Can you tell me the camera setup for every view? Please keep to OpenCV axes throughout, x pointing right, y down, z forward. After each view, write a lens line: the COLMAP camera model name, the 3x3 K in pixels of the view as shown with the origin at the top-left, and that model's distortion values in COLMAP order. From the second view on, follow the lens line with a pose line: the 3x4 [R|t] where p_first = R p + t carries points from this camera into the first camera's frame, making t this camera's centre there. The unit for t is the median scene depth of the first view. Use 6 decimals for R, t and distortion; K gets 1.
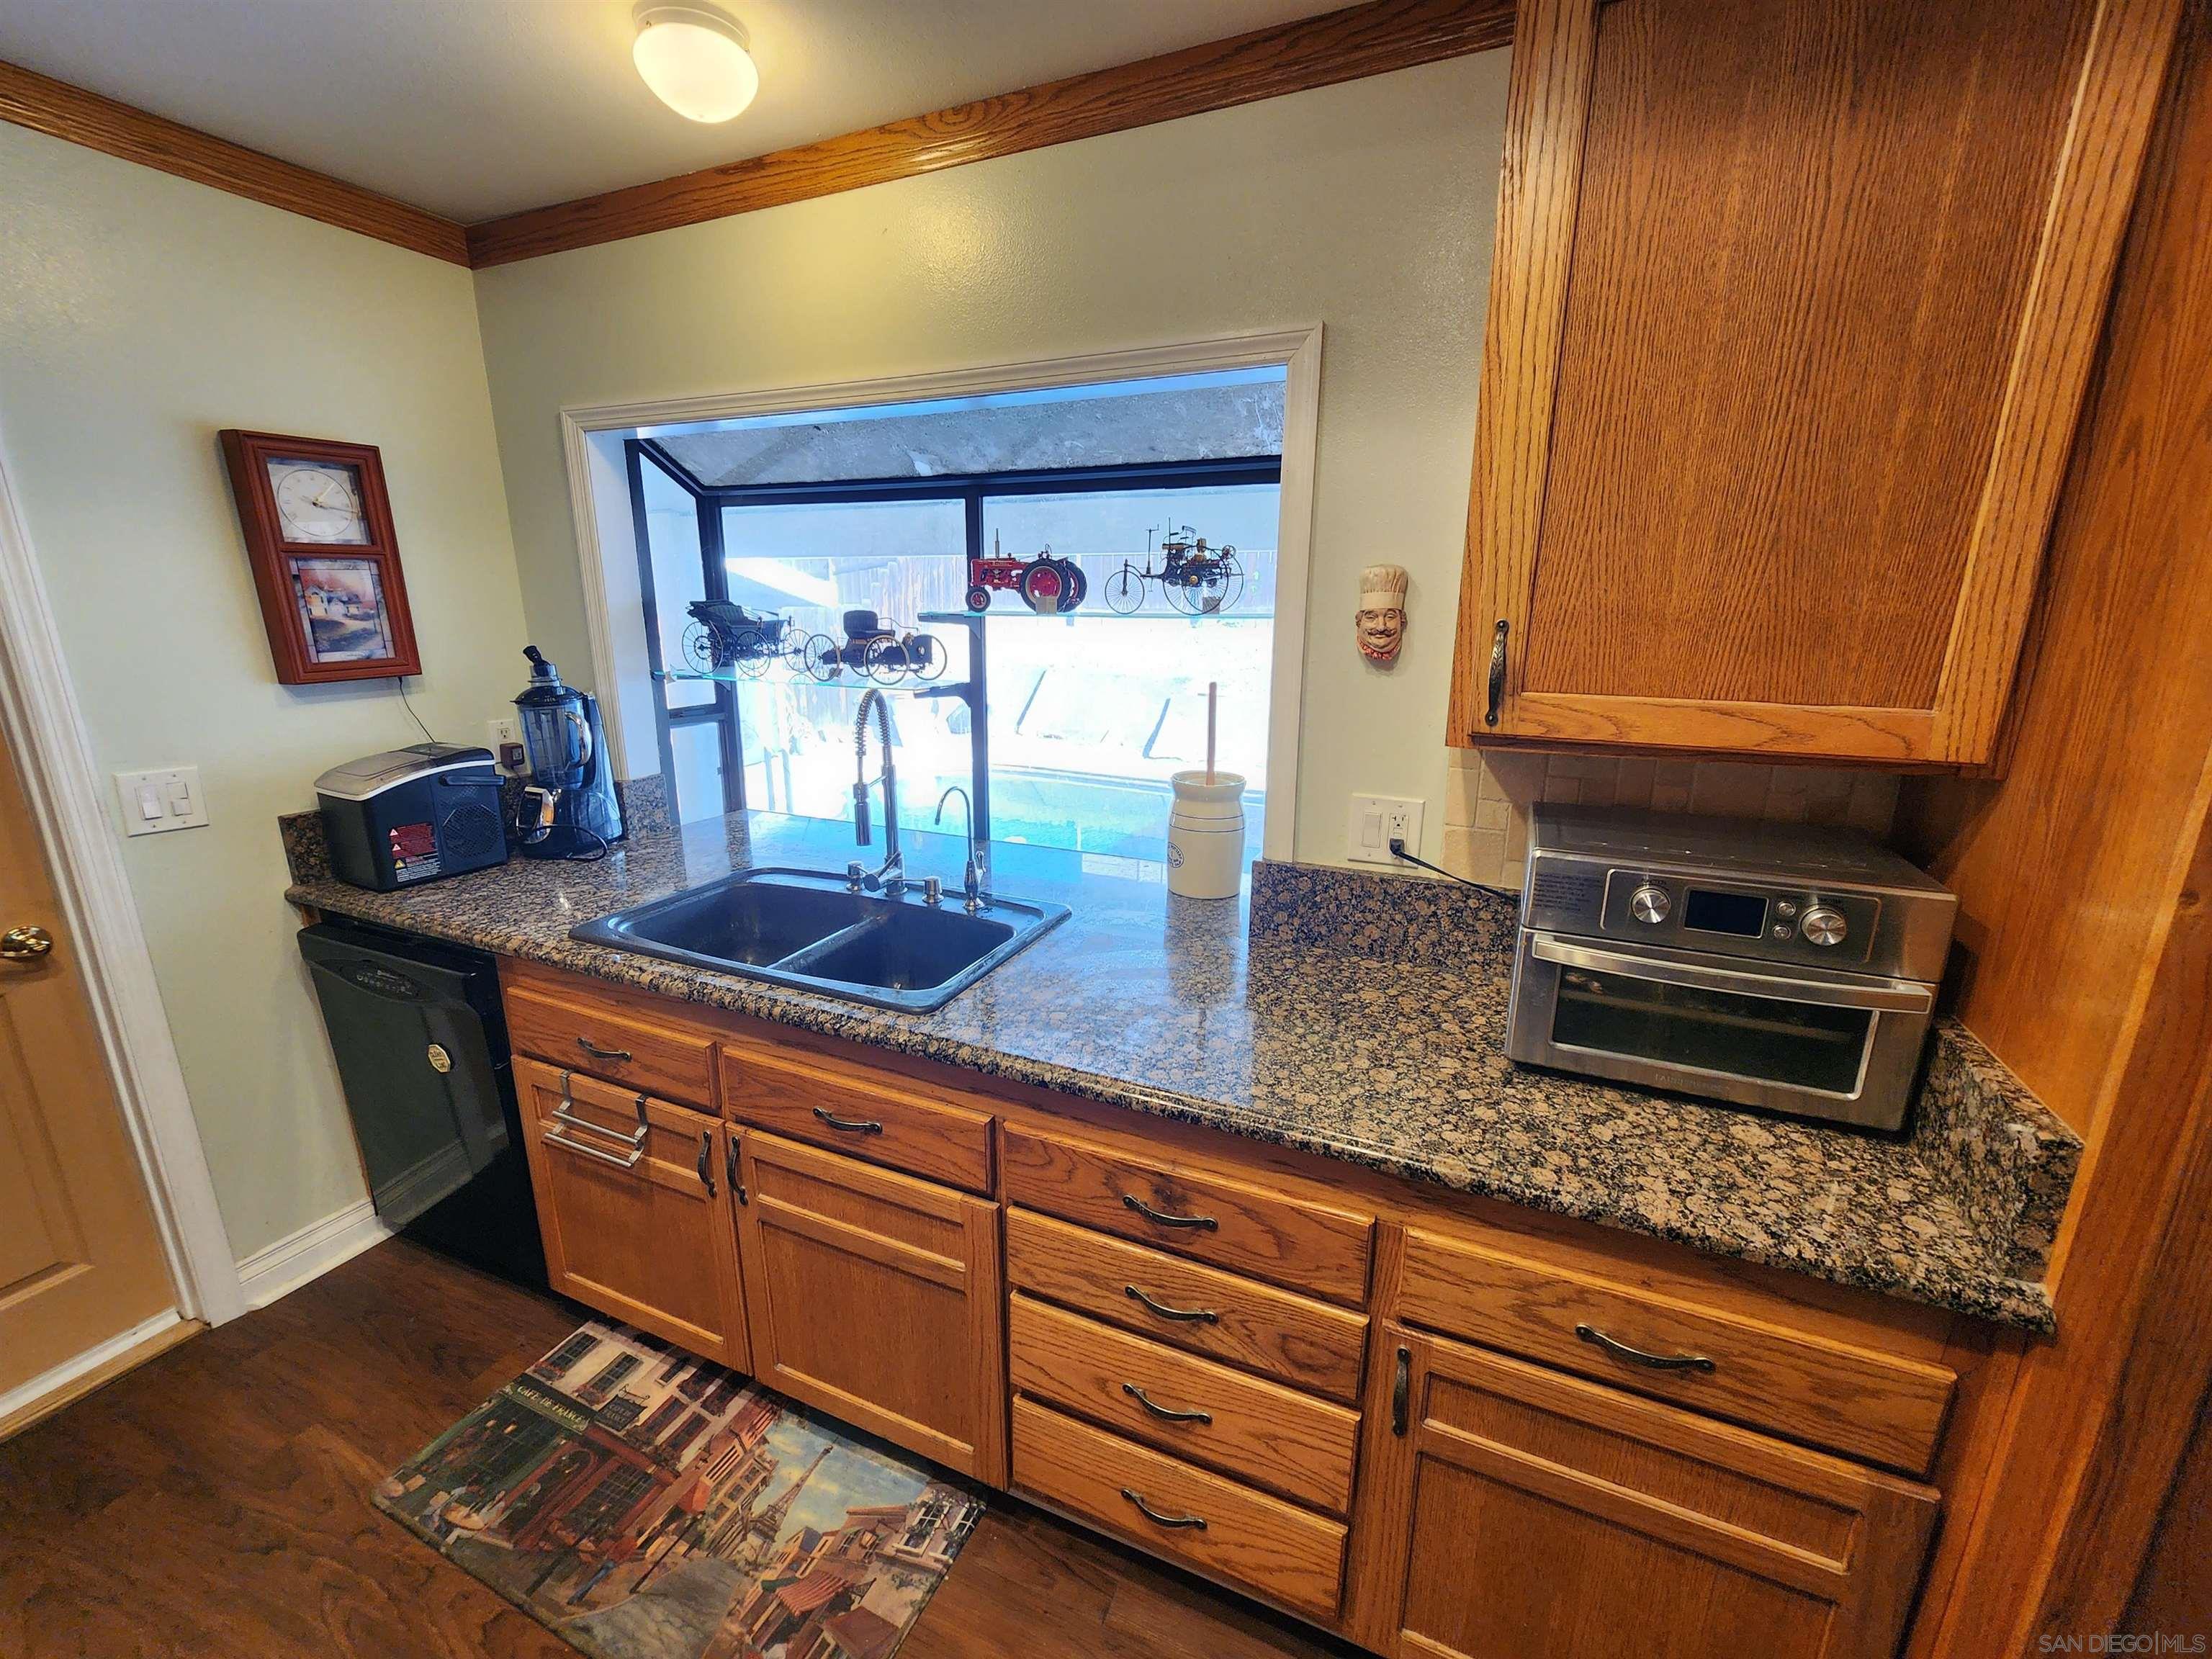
lens RADIAL K [[907.8, 0, 1104.9], [0, 907.8, 840.1], [0, 0, 1]] dist [-0.001293, 0.000188]
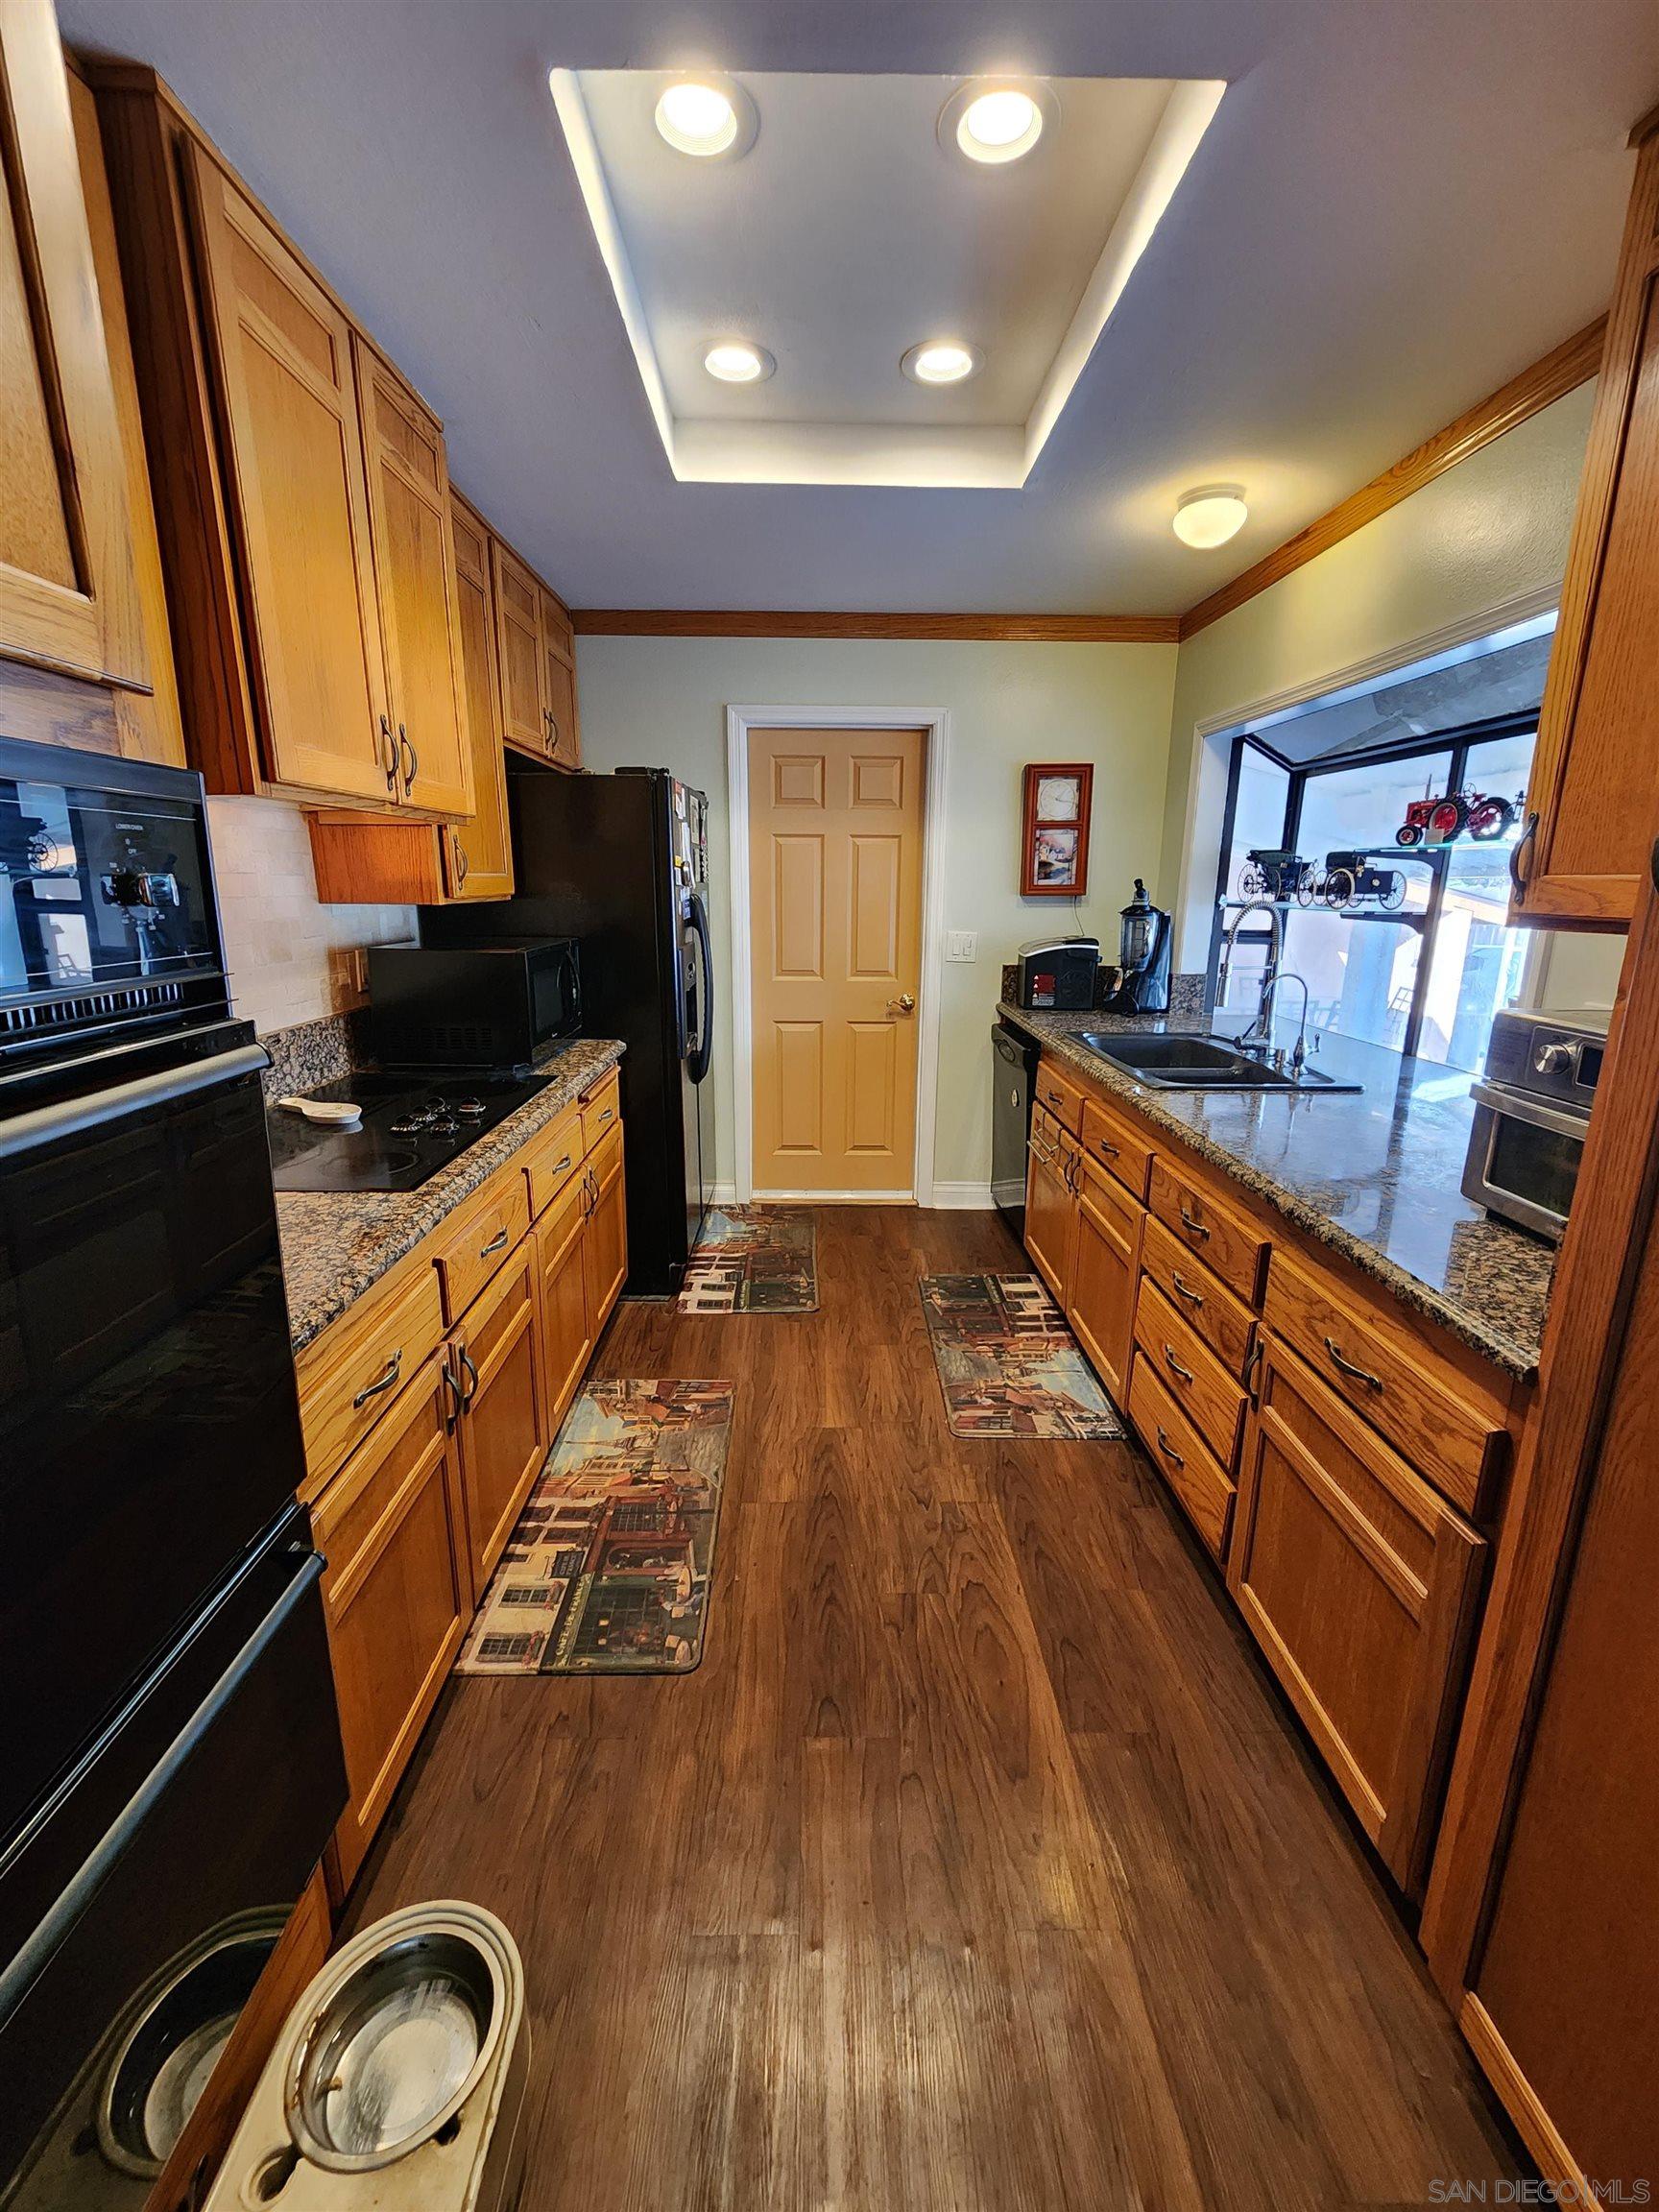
lens RADIAL K [[900.5, 0, 829.5], [0, 900.5, 1106.0], [0, 0, 1]] dist [-0.001962, 0.001289]
pose [[0.426890, 0.219055, -0.877371, 0.704981], [-0.237473, 0.963322, 0.124971, 0.117545], [0.872566, 0.155003, 0.463252, -0.163907]]
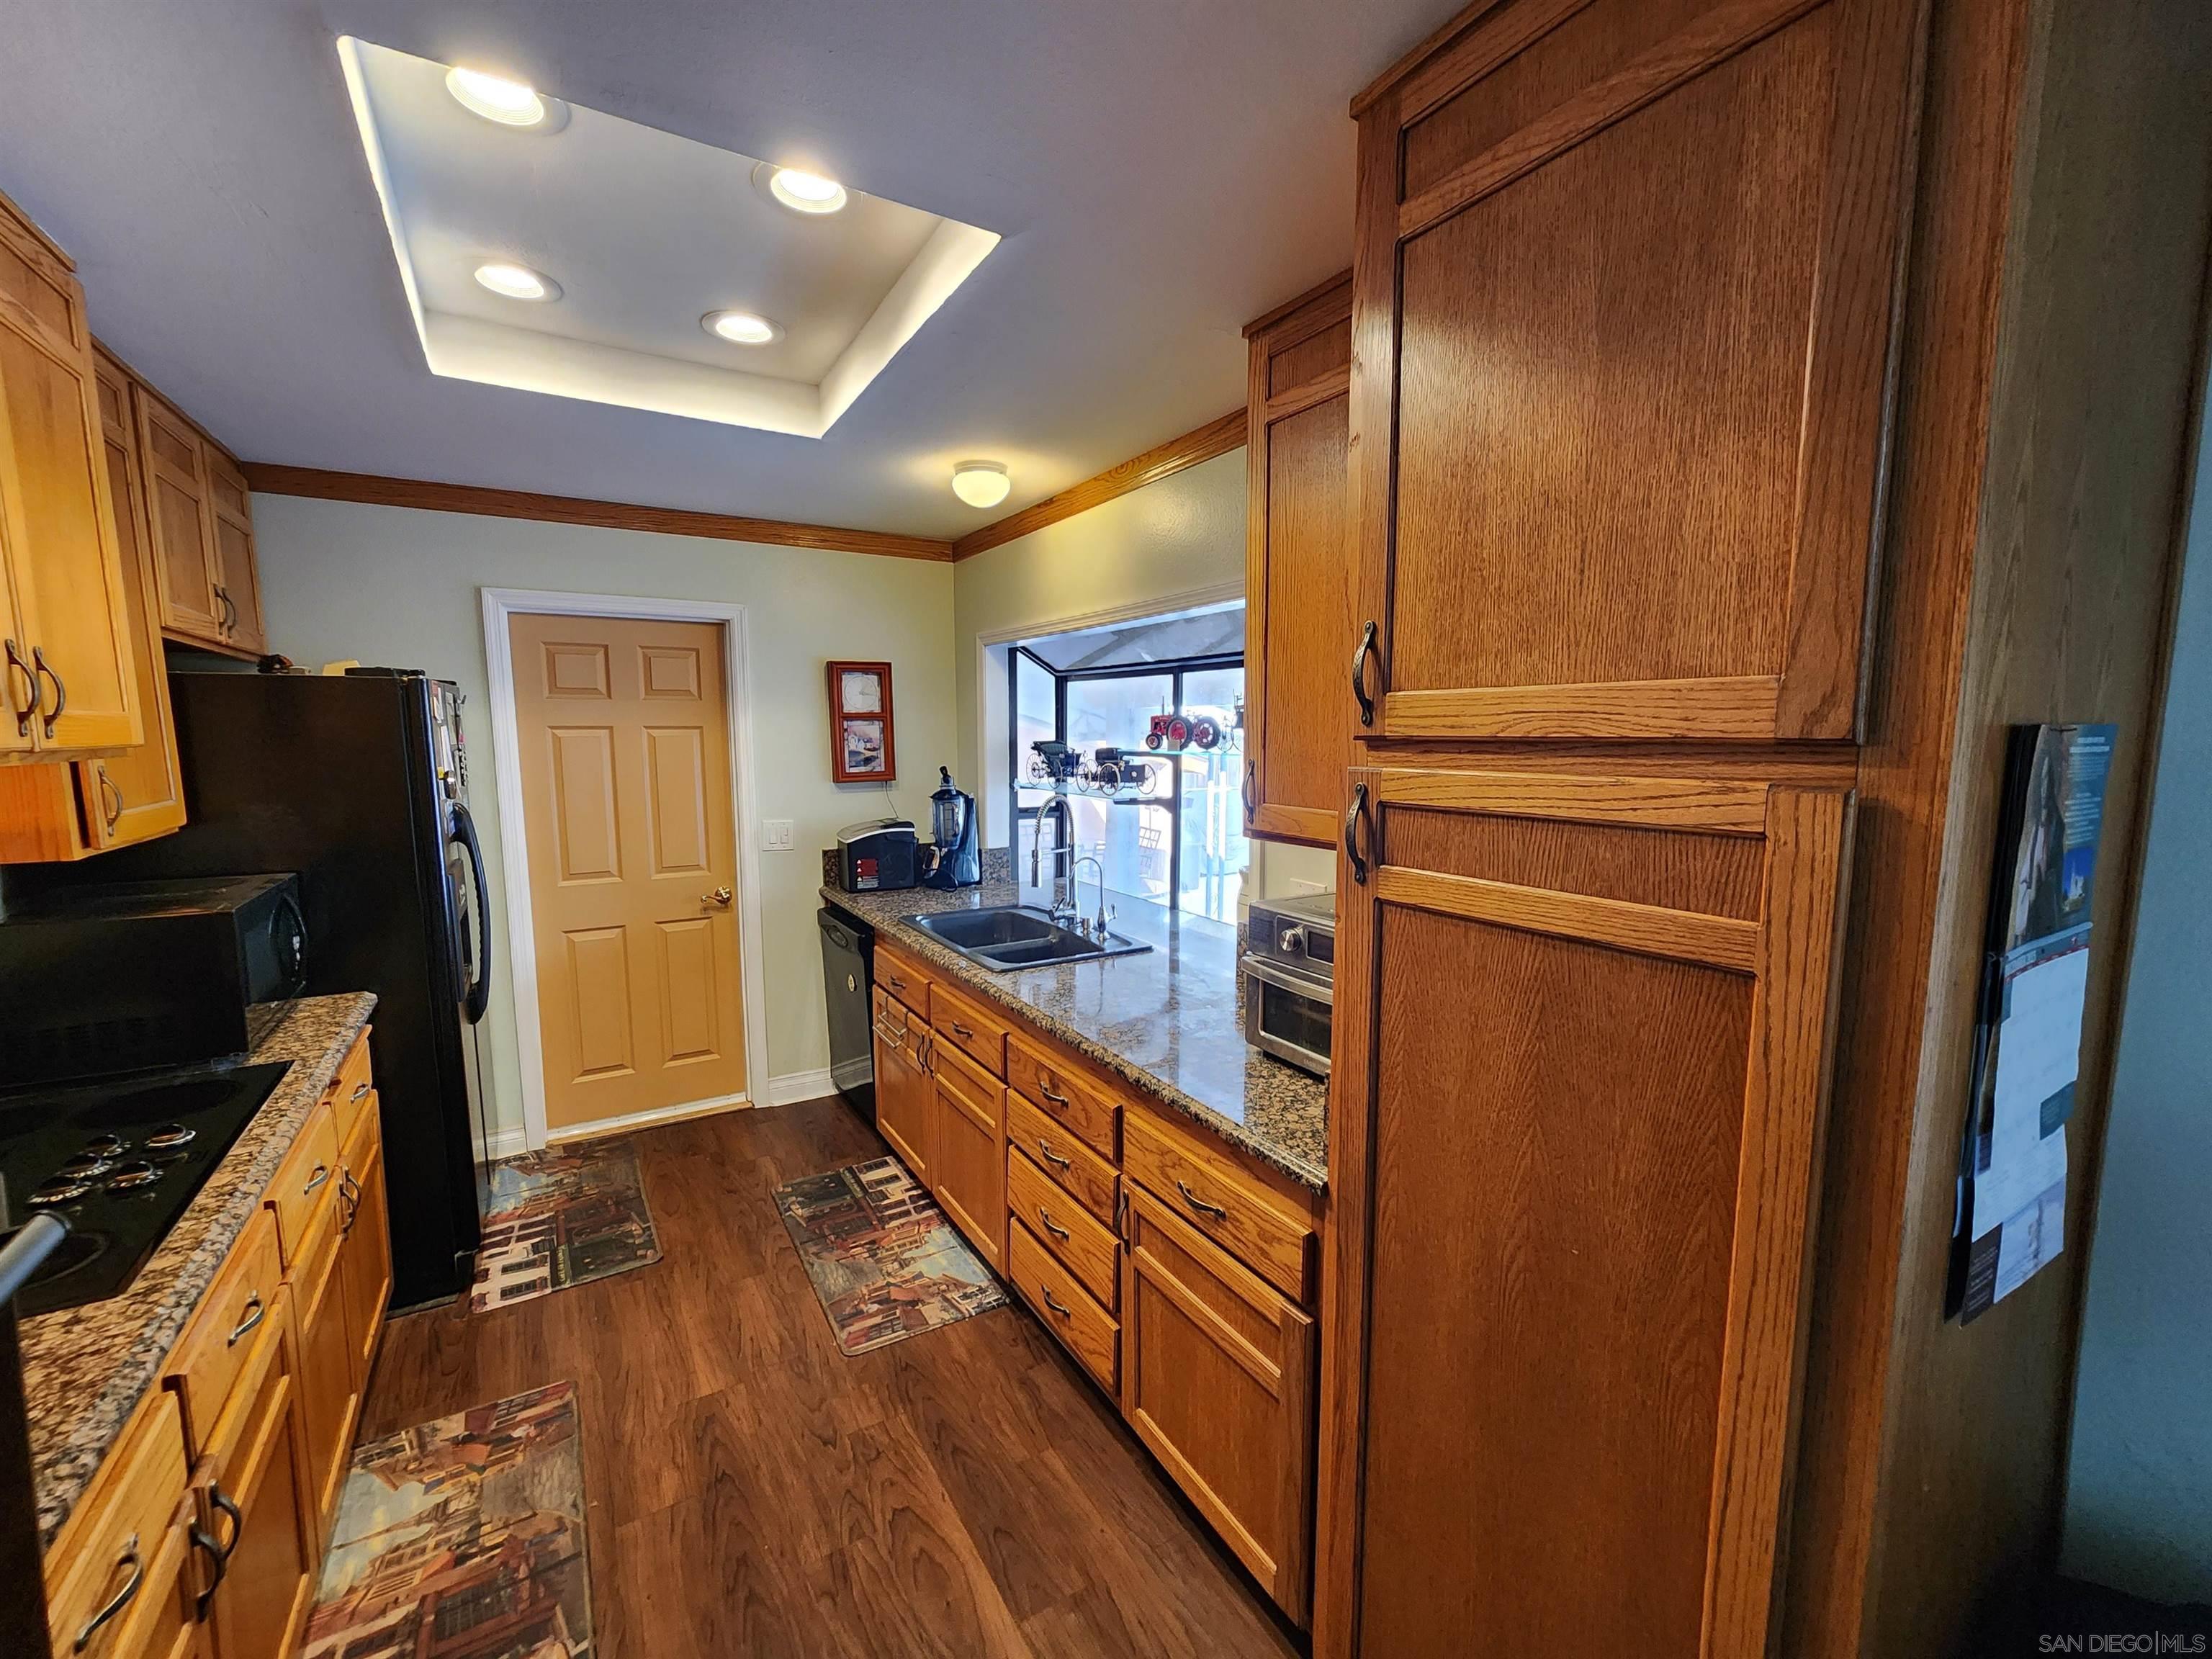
lens RADIAL K [[900.5, 0, 1097.3], [0, 900.5, 851.9], [0, 0, 1]] dist [-0.001962, 0.001289]
pose [[0.823978, 0.072425, -0.561974, 0.691375], [-0.143612, 0.986107, -0.083483, 0.058062], [0.548120, 0.149494, 0.822932, -0.274332]]
